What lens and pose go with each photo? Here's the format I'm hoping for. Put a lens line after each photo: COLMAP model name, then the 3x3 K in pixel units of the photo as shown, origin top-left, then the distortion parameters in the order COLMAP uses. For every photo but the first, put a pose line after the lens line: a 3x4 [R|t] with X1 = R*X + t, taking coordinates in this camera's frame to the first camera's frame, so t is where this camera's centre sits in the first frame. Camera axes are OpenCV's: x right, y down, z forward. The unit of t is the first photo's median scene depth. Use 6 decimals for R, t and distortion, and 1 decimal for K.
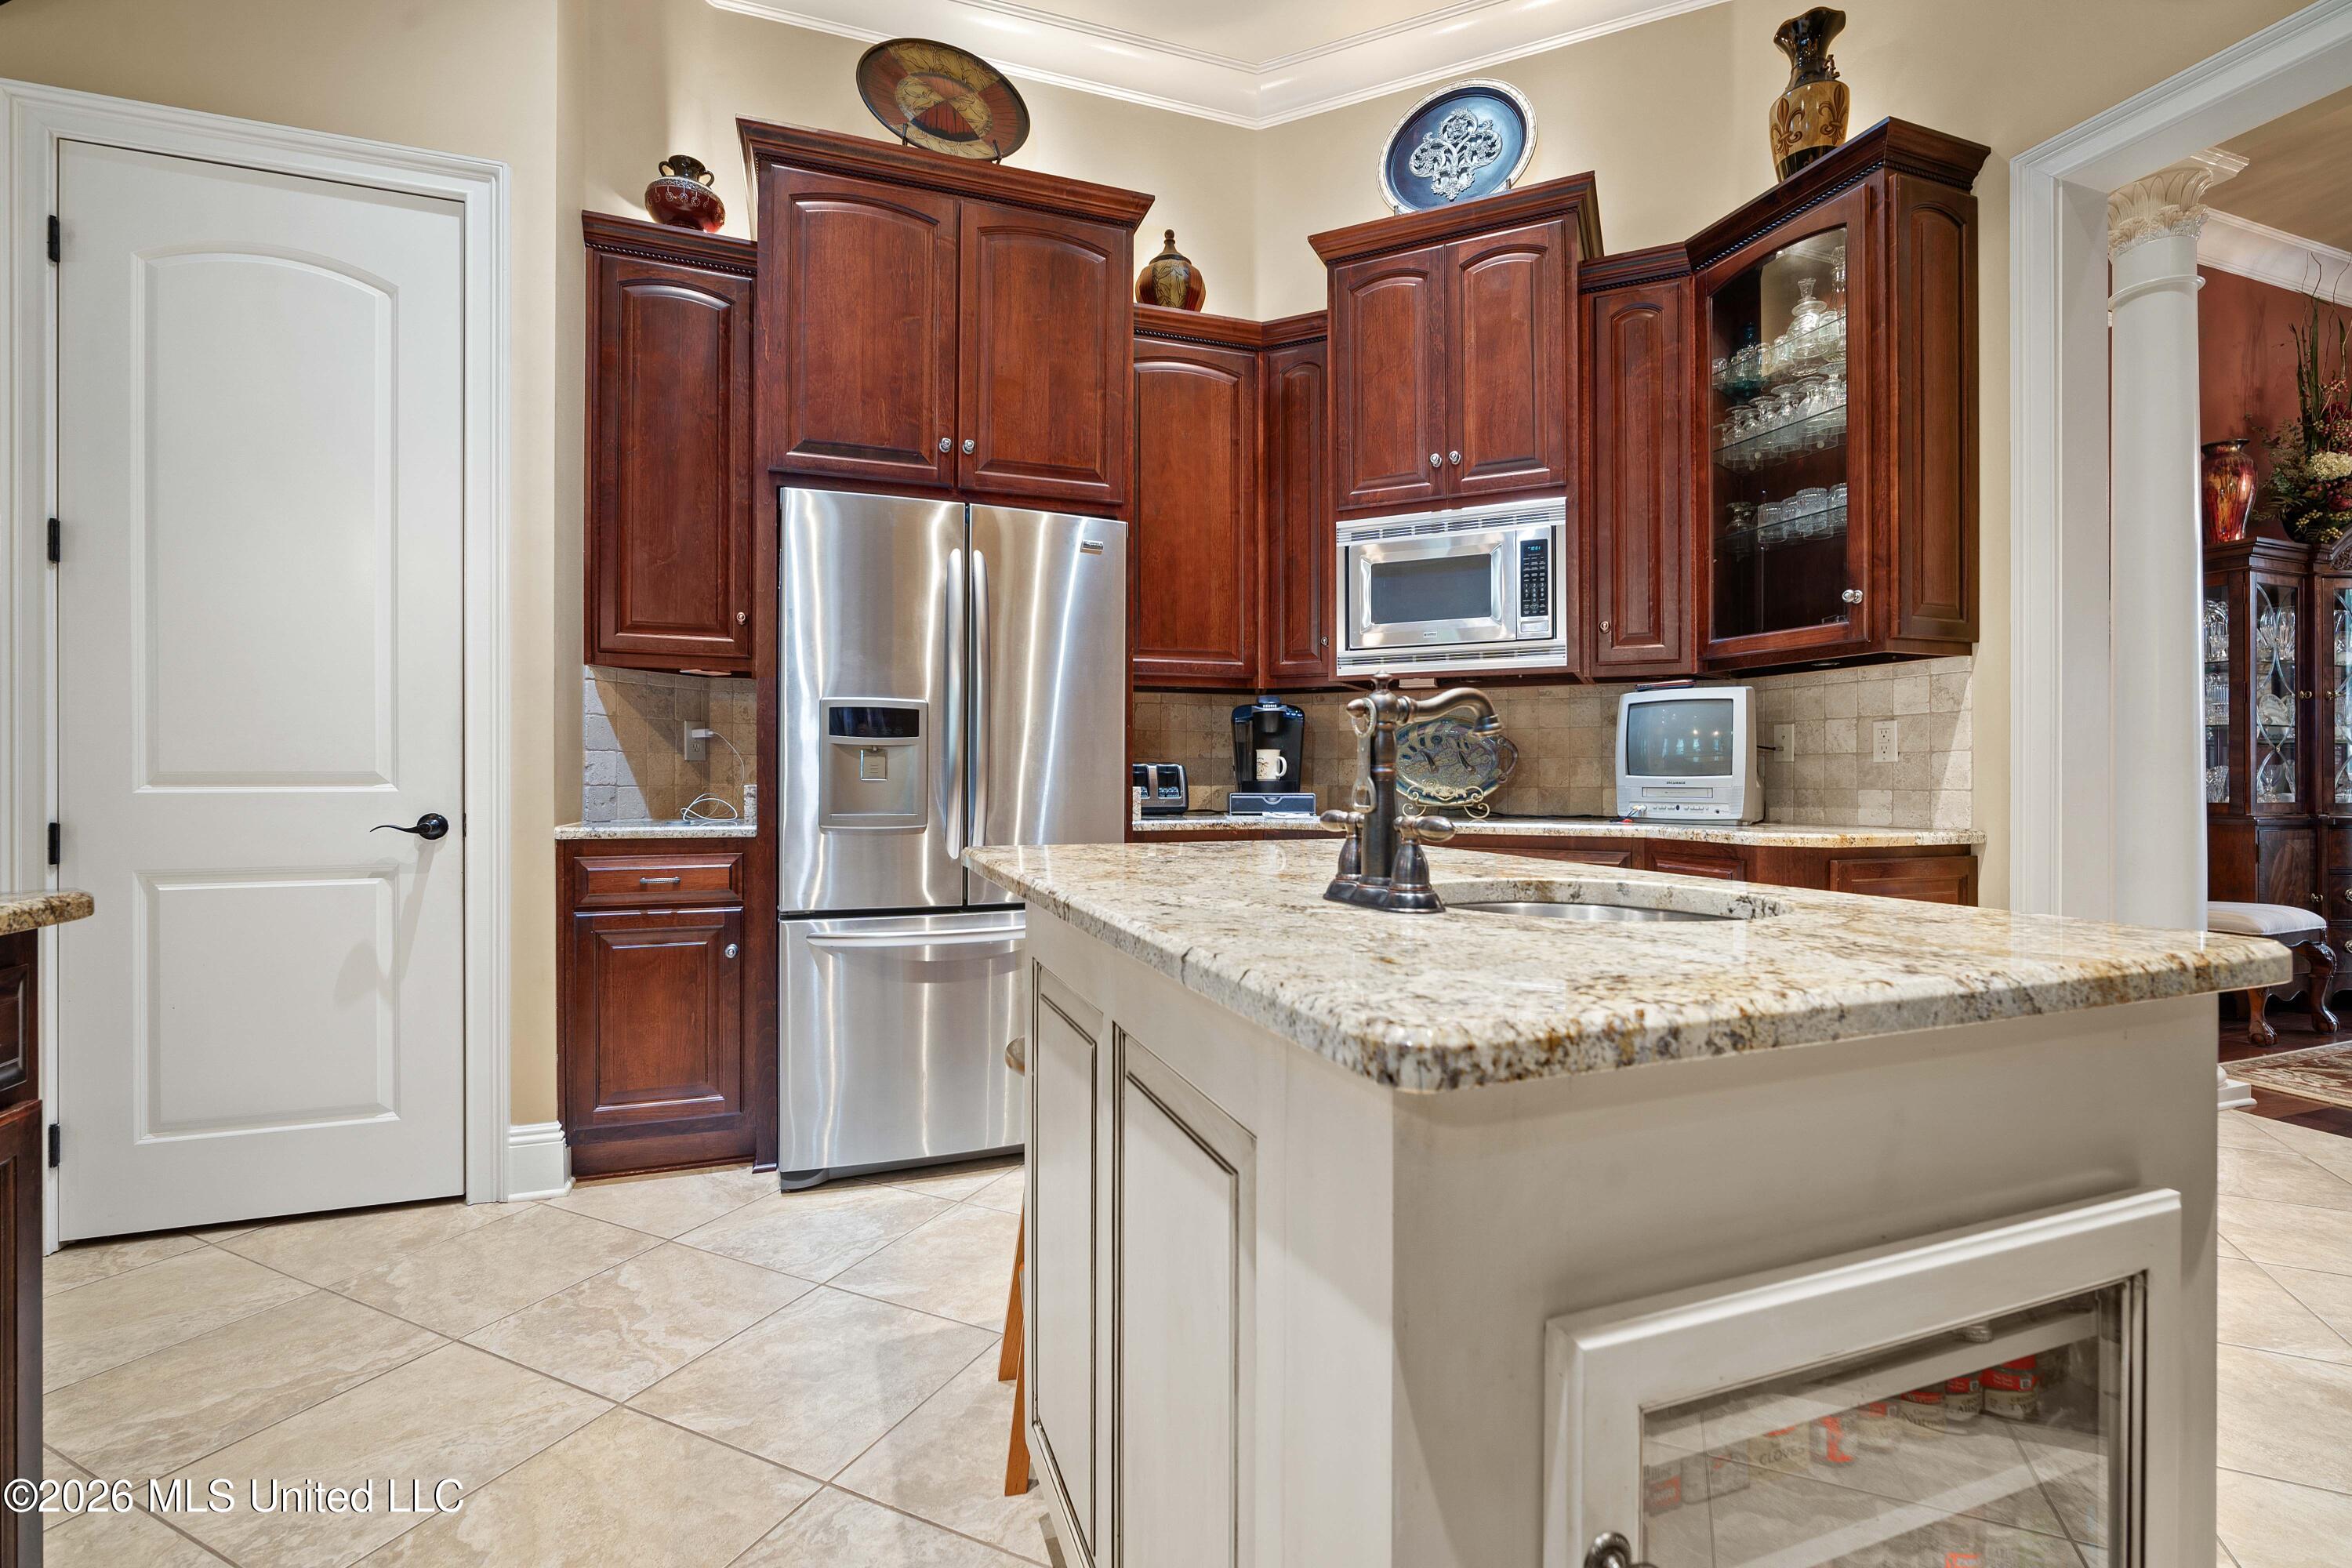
lens RADIAL K [[1057.7, 0, 1176.0], [0, 1057.7, 784.0], [0, 0, 1]] dist [-0.015894, 0.006203]
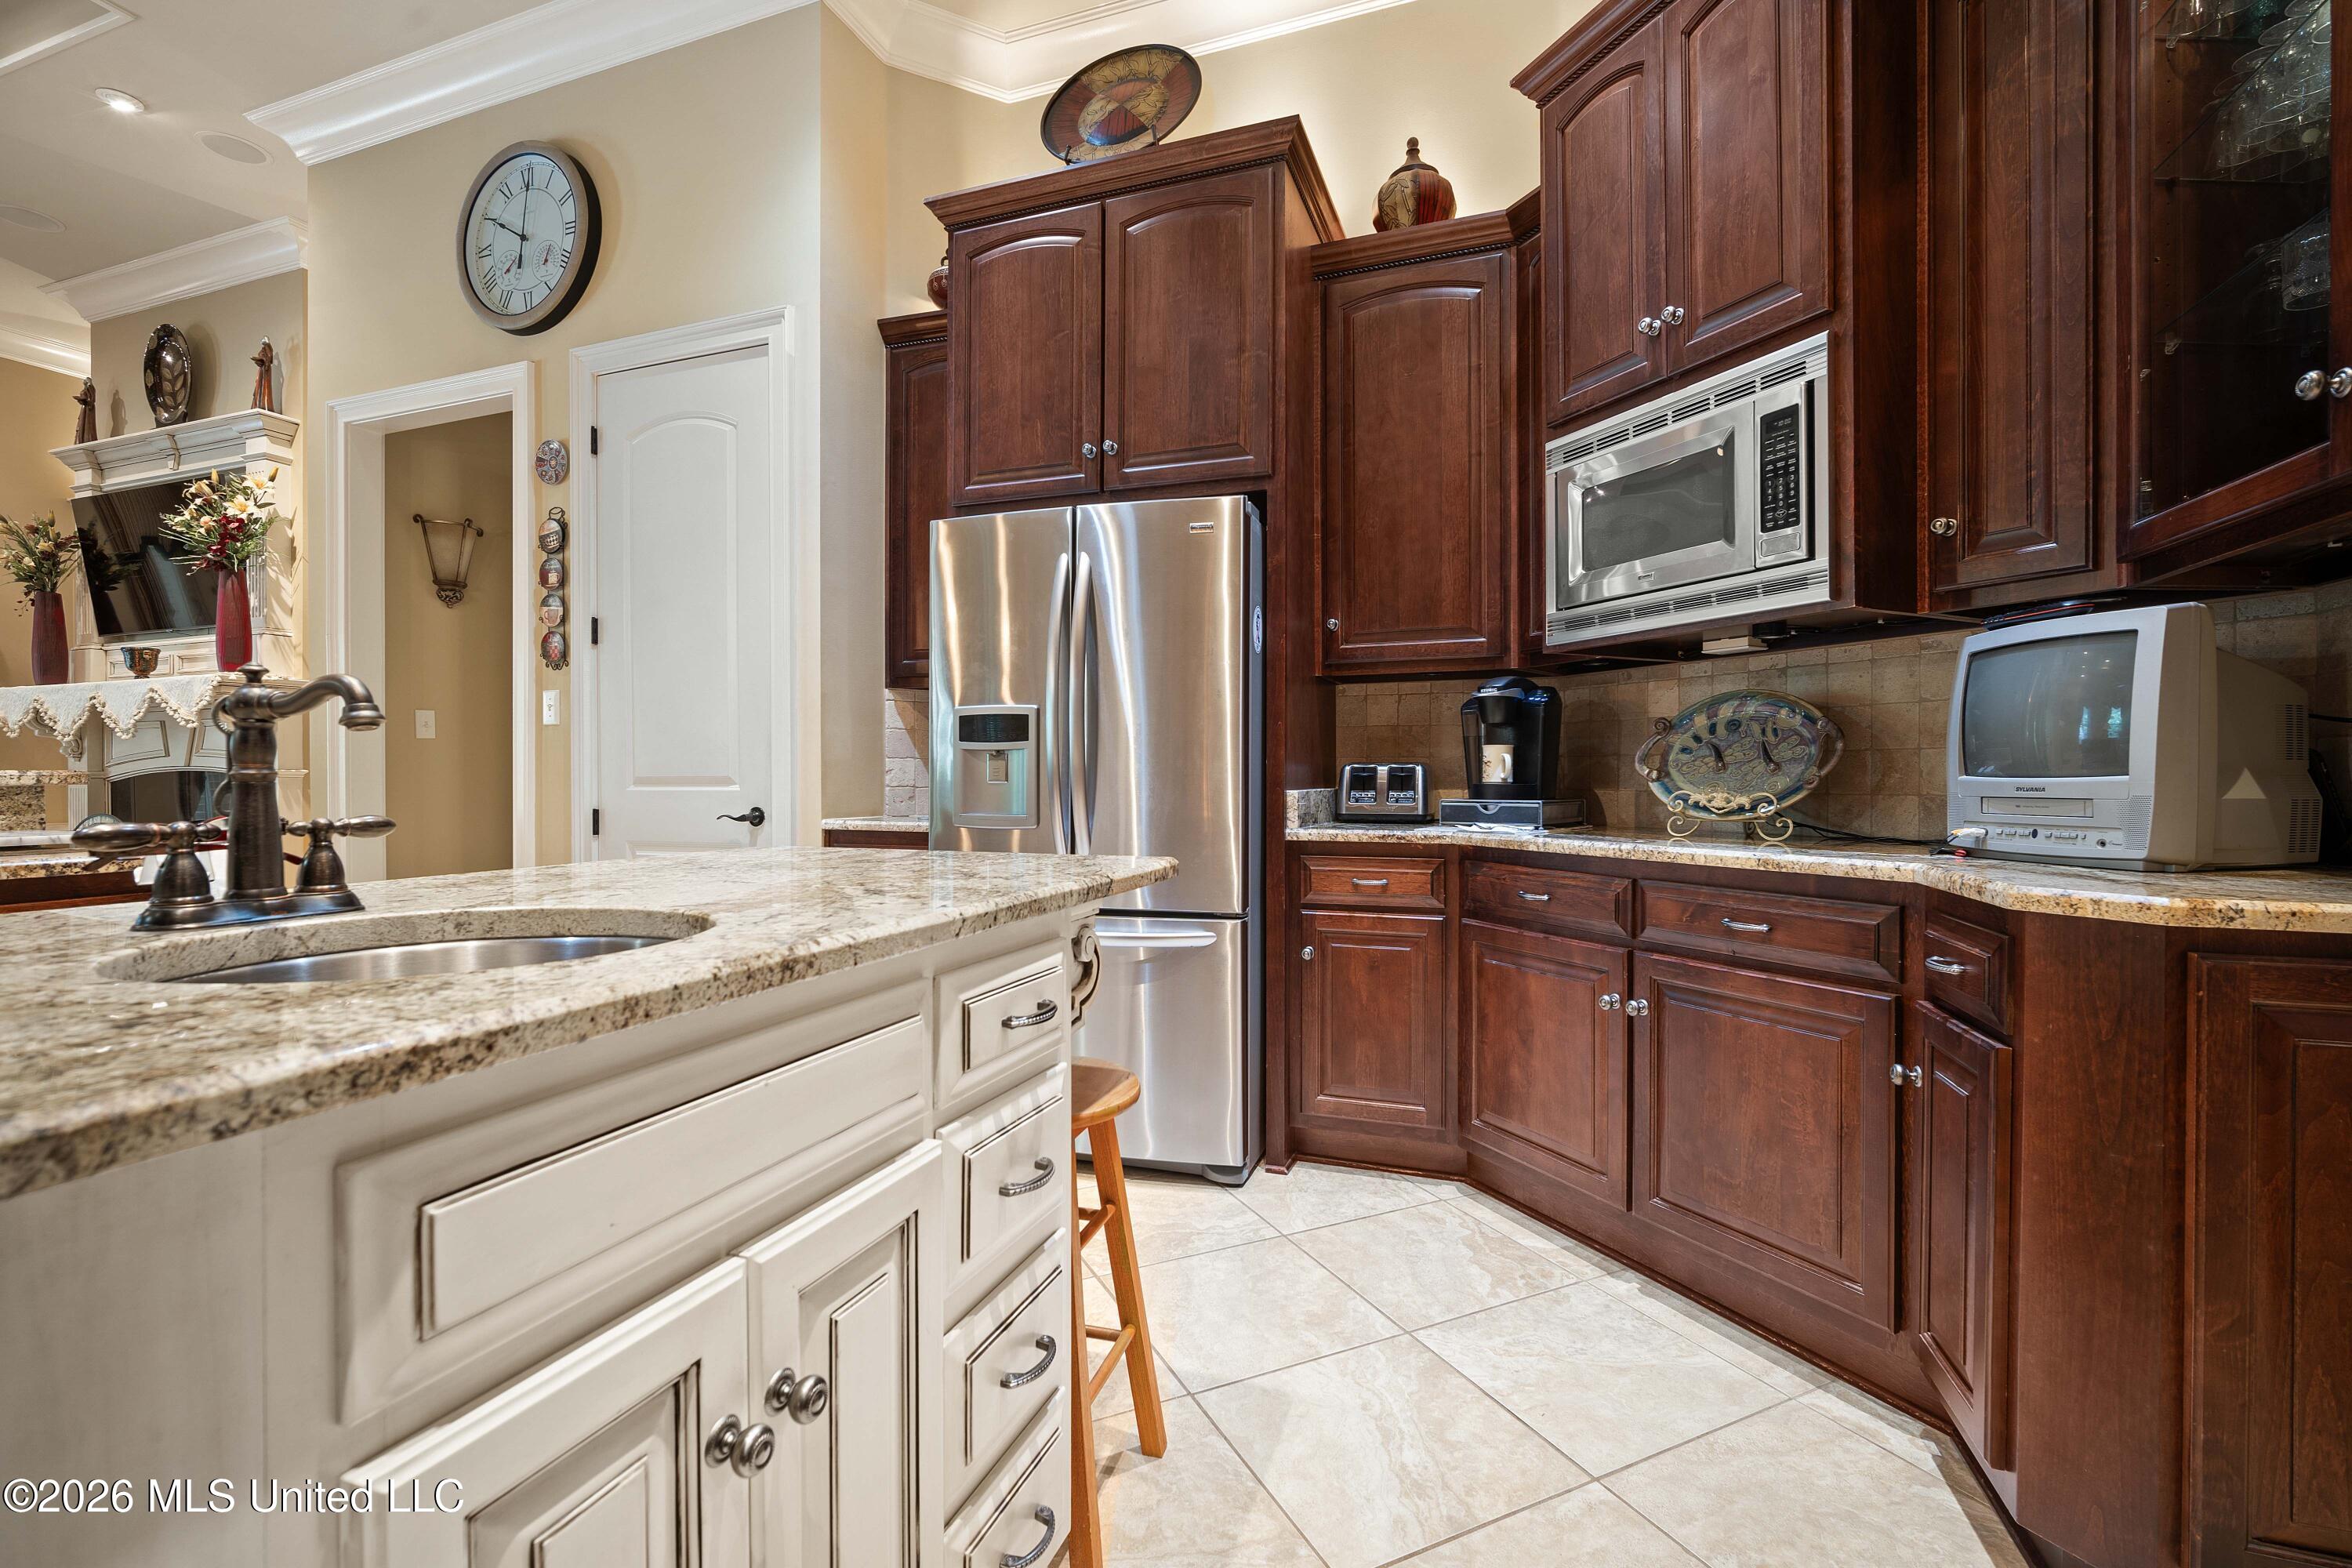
lens RADIAL K [[1041.3, 0, 1187.2], [0, 1041.3, 790.3], [0, 0, 1]] dist [-0.012590, 0.004456]
pose [[0.764573, 0.006037, -0.644509, 0.470745], [-0.003571, 0.999980, 0.005131, -0.001712], [0.644527, -0.001622, 0.764580, 0.283870]]
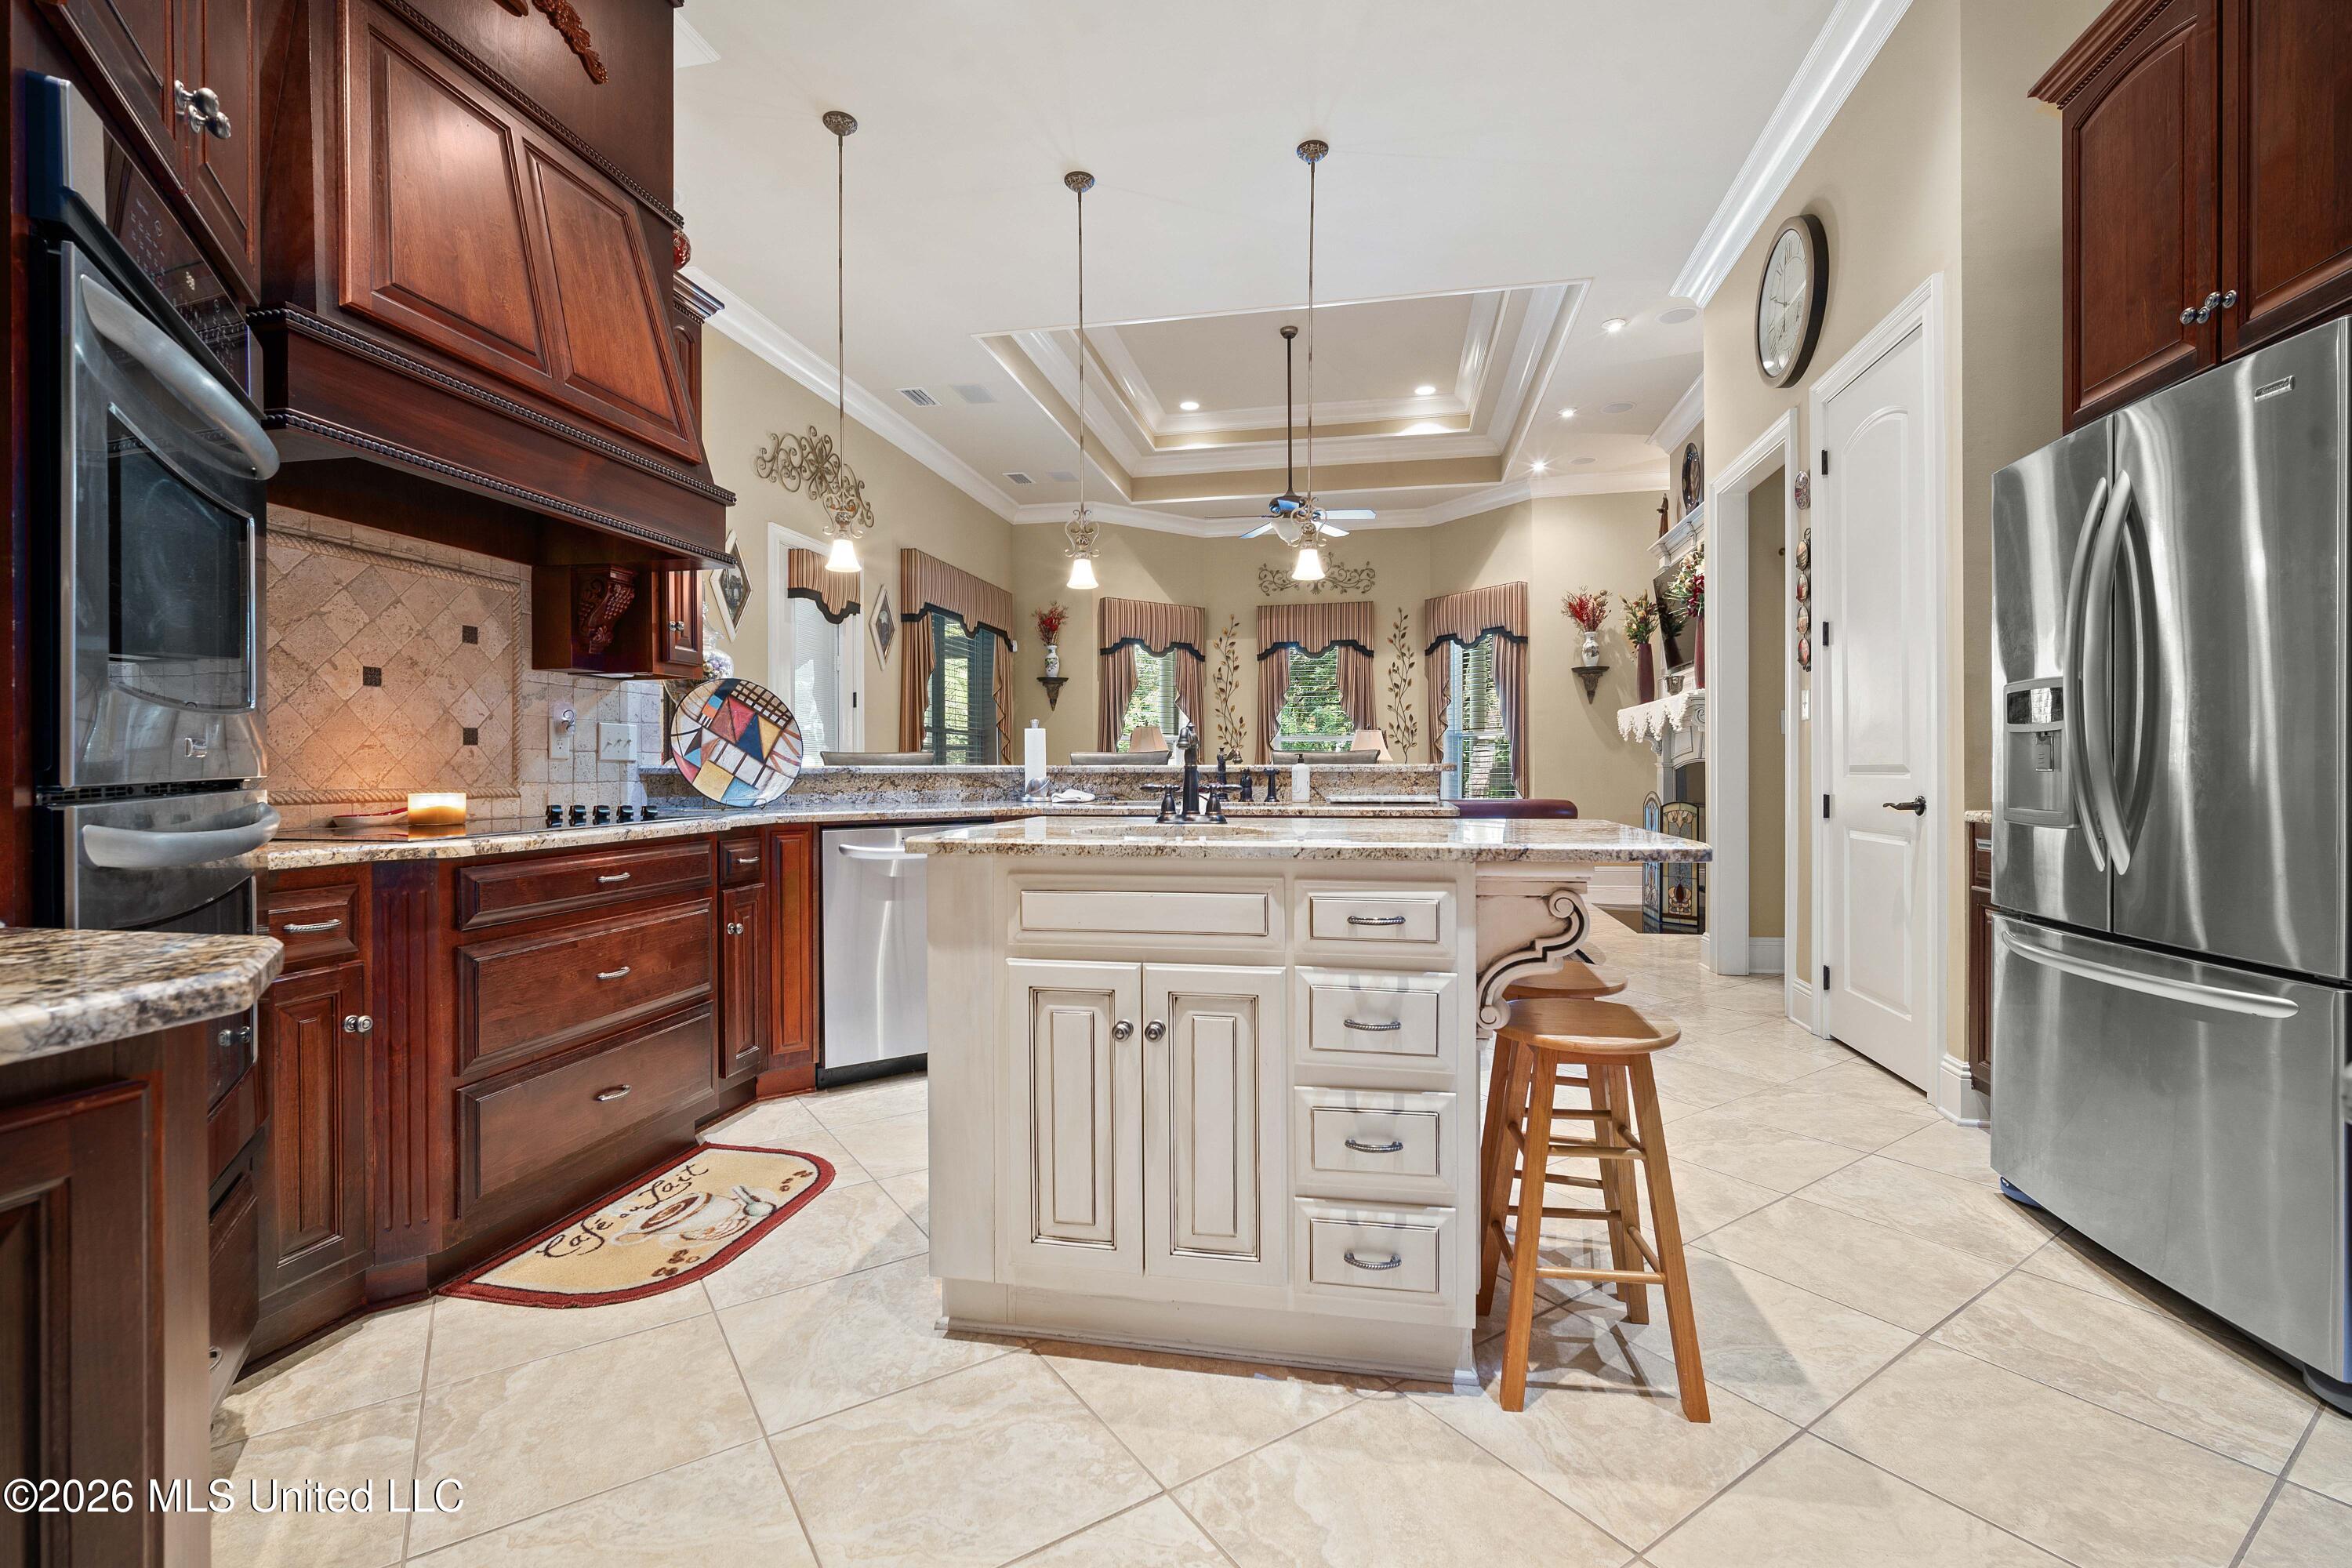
lens RADIAL K [[1028.0, 0, 1167.1], [0, 1028.0, 773.6], [0, 0, 1]] dist [-0.000354, 0.014477]
pose [[-0.534020, 0.004957, -0.845457, 0.741602], [-0.002452, 0.999970, 0.007412, -0.005748], [0.845468, 0.006031, -0.533991, 0.744554]]
